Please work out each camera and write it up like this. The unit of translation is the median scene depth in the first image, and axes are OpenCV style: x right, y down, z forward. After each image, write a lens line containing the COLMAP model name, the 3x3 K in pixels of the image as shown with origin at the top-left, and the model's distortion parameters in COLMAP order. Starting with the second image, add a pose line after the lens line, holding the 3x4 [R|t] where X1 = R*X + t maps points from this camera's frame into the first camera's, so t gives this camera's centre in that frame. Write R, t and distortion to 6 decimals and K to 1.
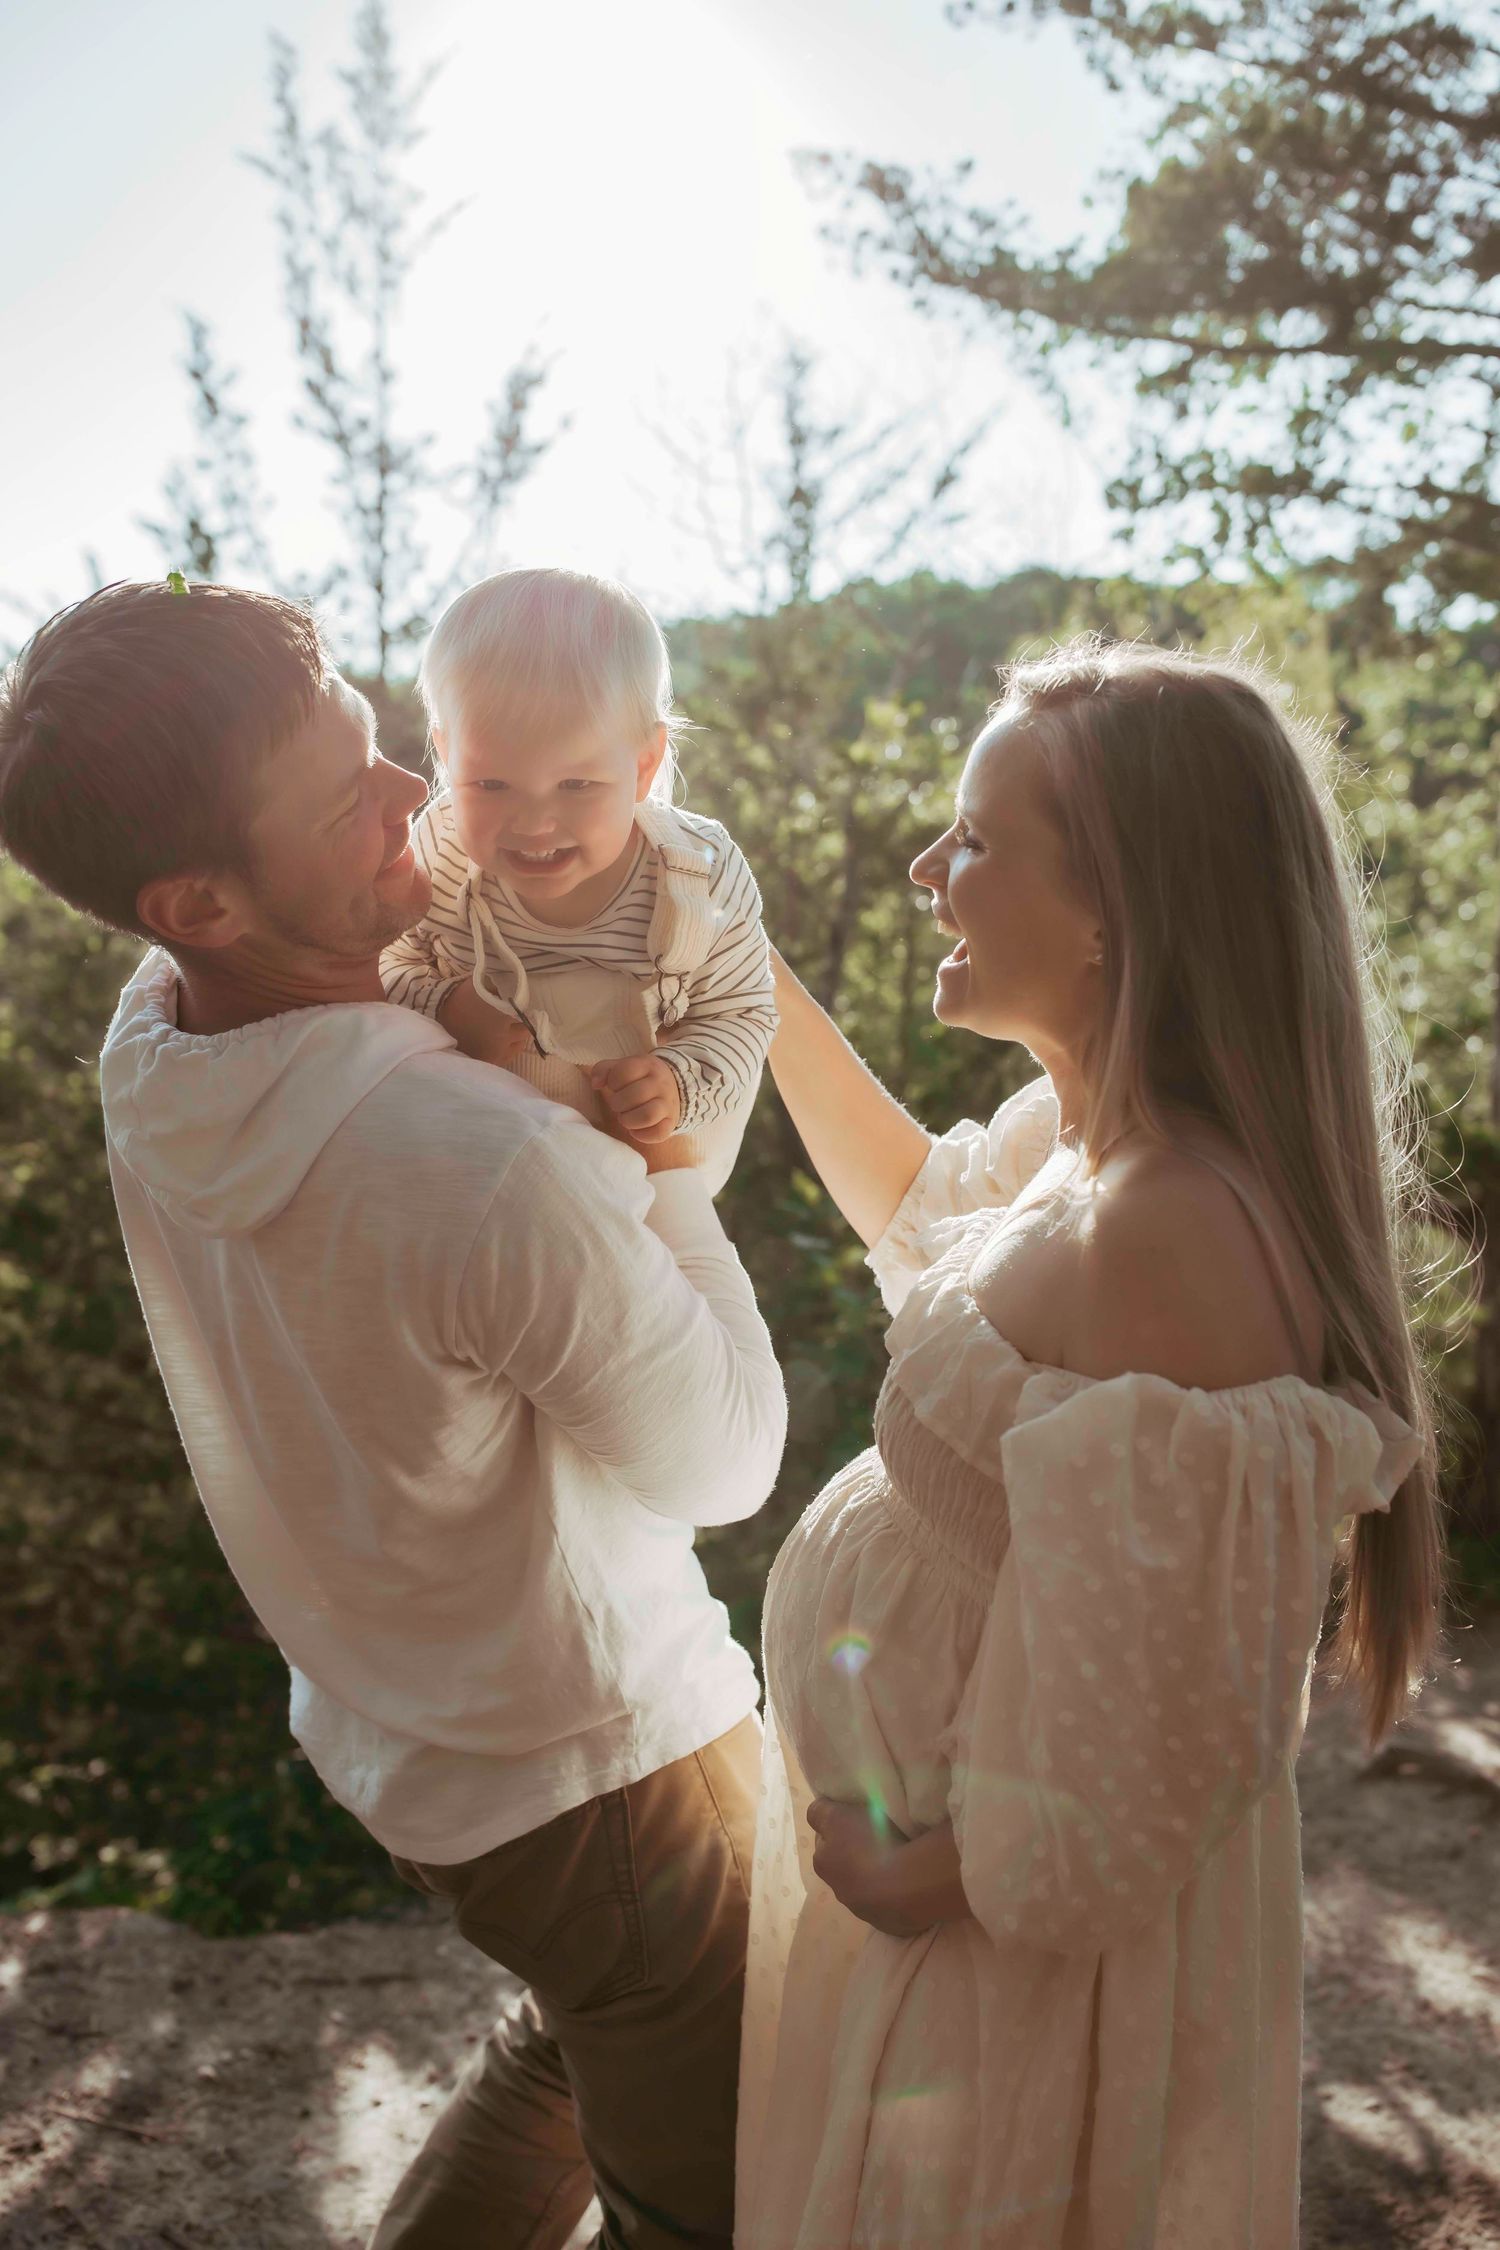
lens RADIAL K [[2336.8, 0, 757.1], [0, 2336.8, 1069.1], [0, 0, 1]] dist [0.061669, -0.044825]
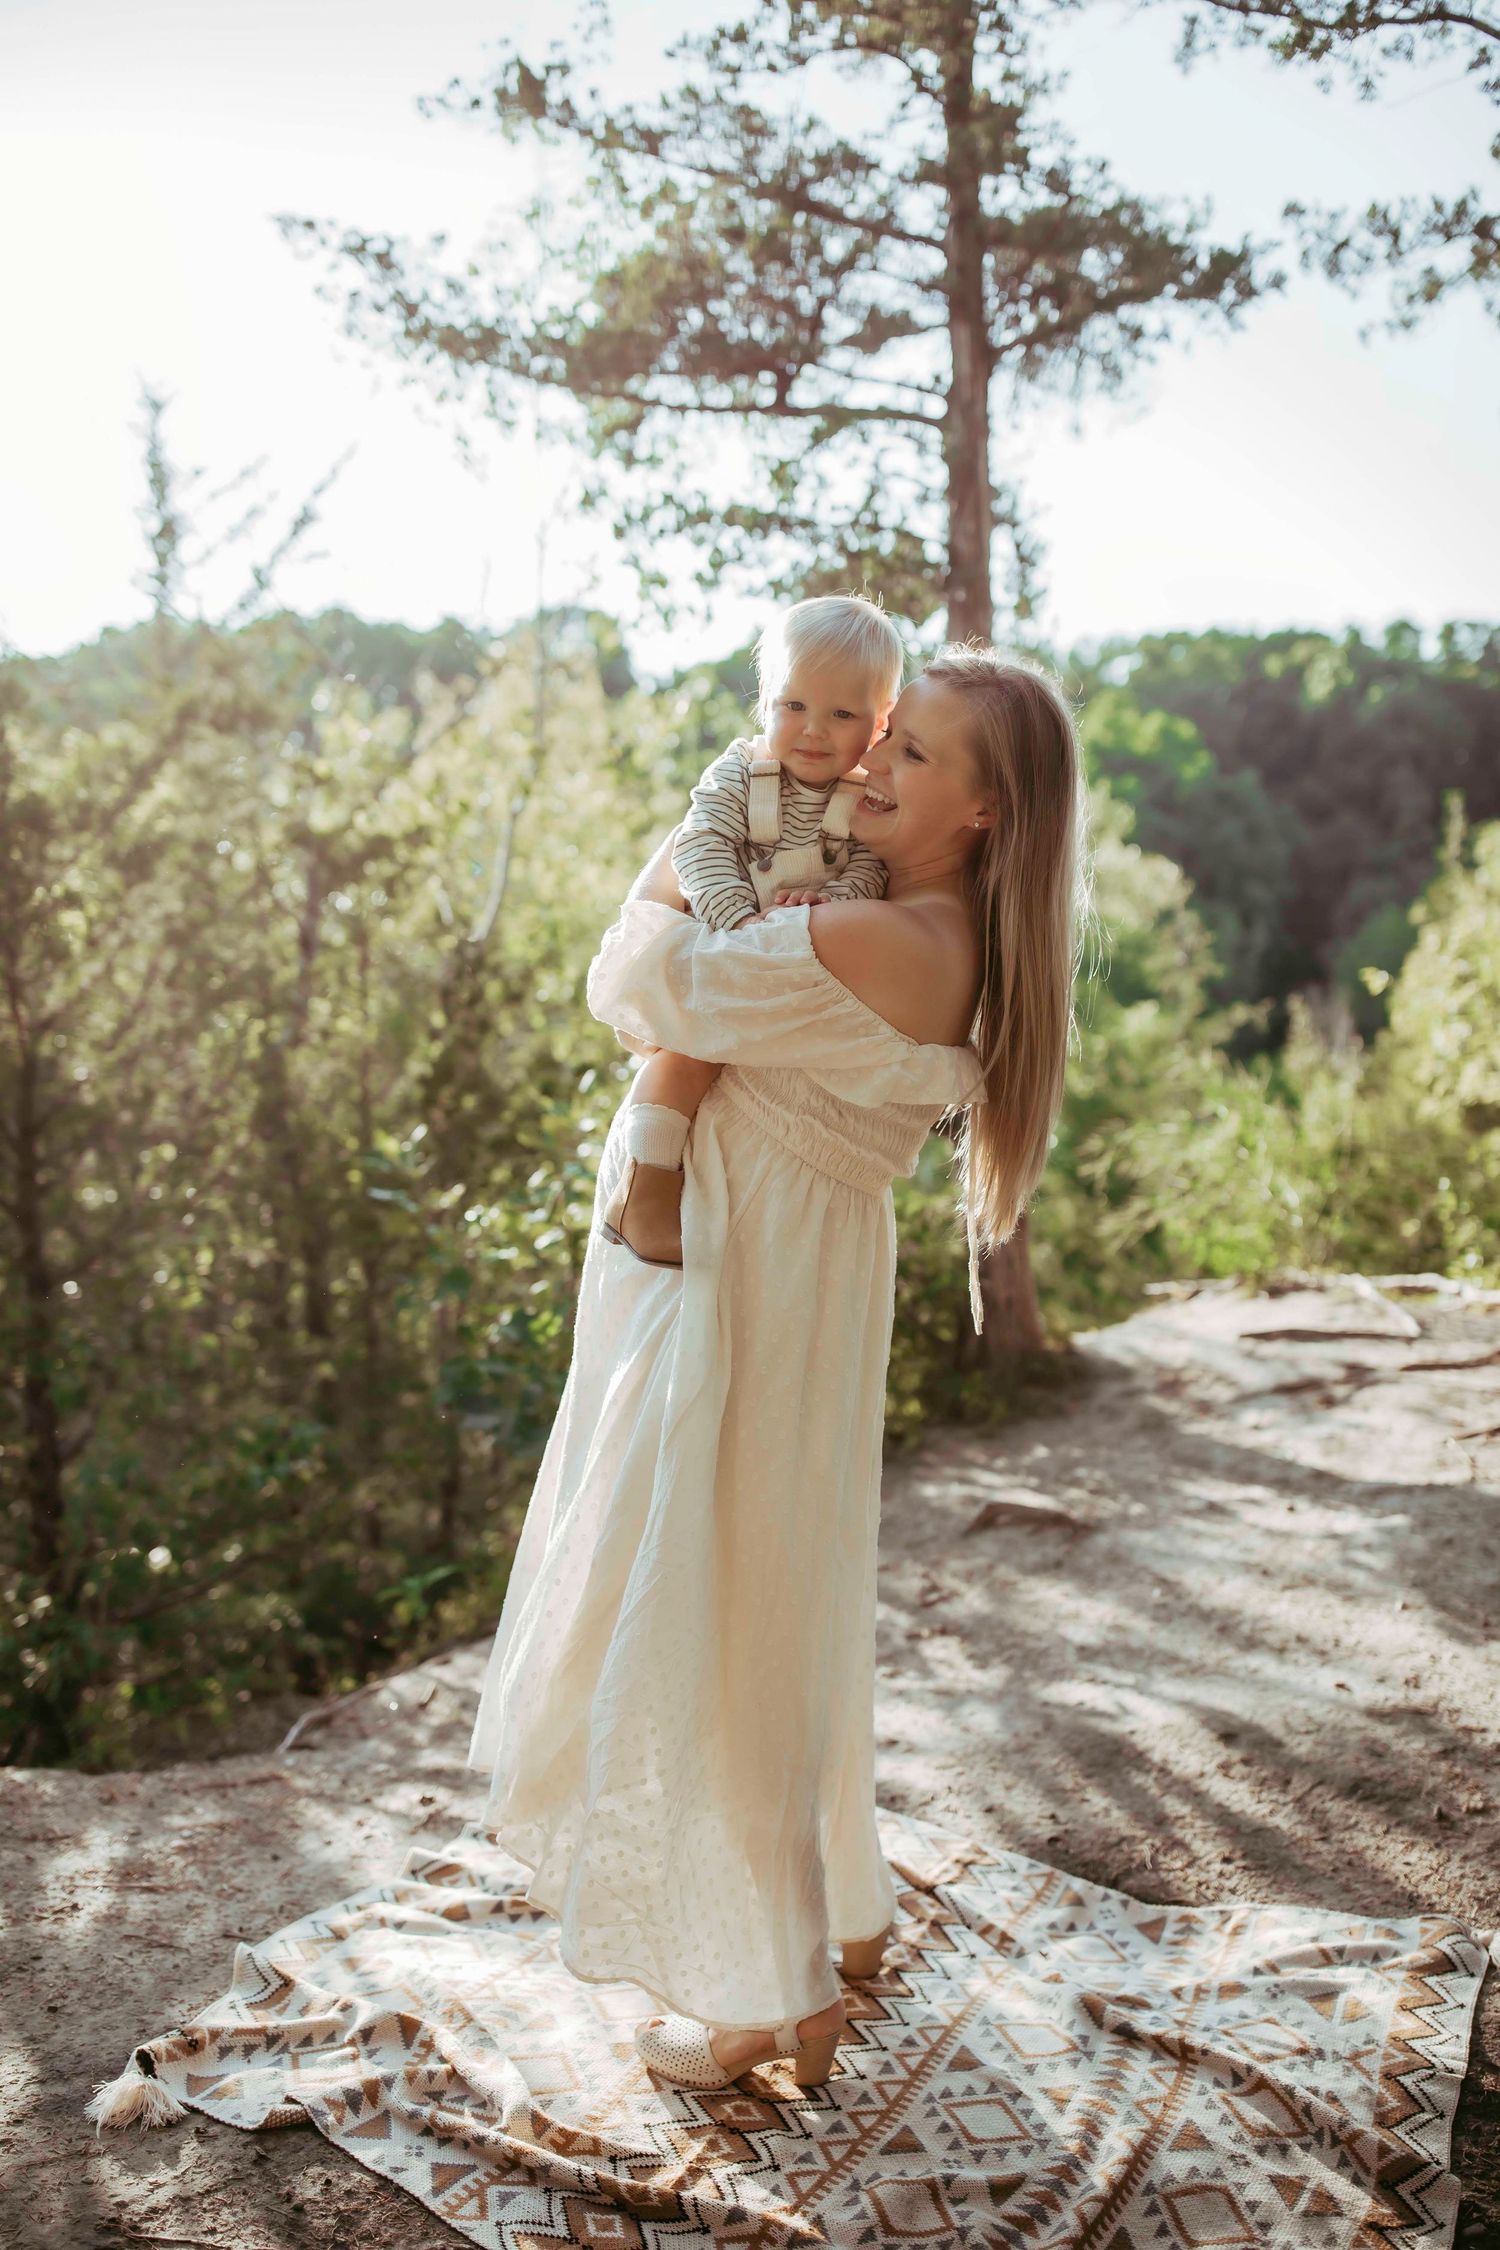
lens RADIAL K [[2336.8, 0, 757.1], [0, 2336.8, 1069.1], [0, 0, 1]] dist [0.061669, -0.044825]
pose [[0.946398, -0.064187, 0.316562, -0.147301], [0.070487, 0.997477, -0.008477, 0.033966], [-0.315219, 0.030336, 0.948534, -0.105863]]
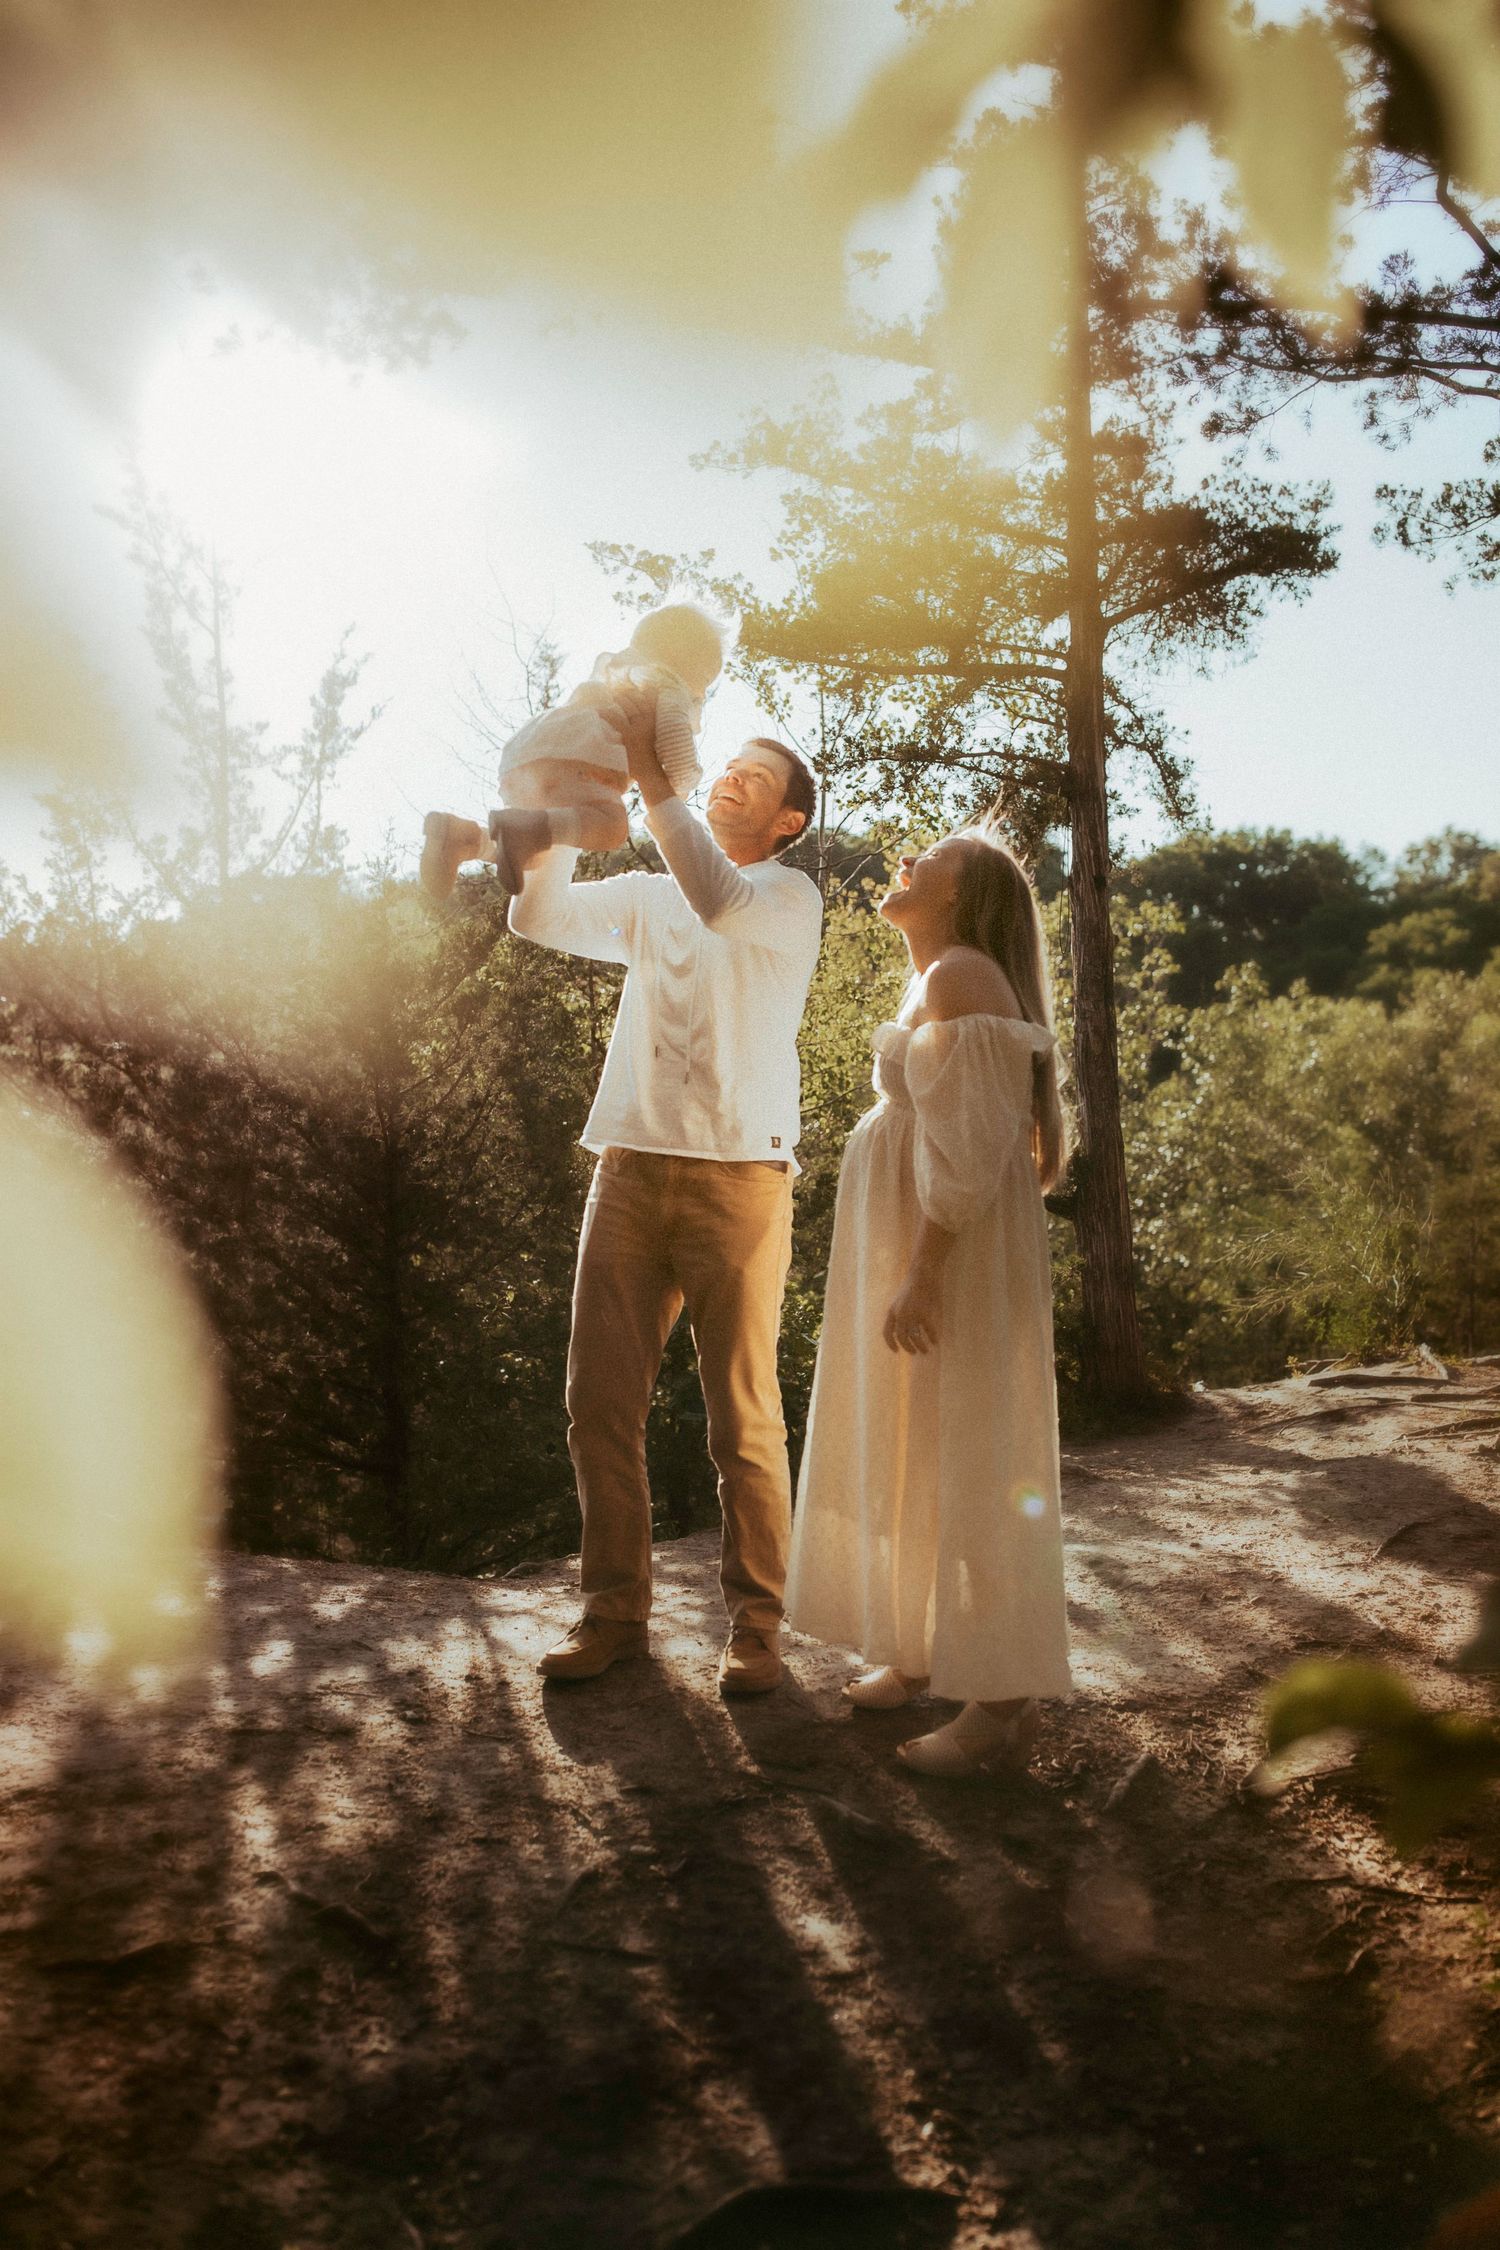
lens RADIAL K [[2336.8, 0, 757.1], [0, 2336.8, 1069.1], [0, 0, 1]] dist [0.061669, -0.044825]
pose [[0.990535, -0.042217, 0.130609, -0.090611], [0.055836, 0.993171, -0.102434, 0.103759], [-0.125393, 0.108757, 0.986128, -0.456656]]
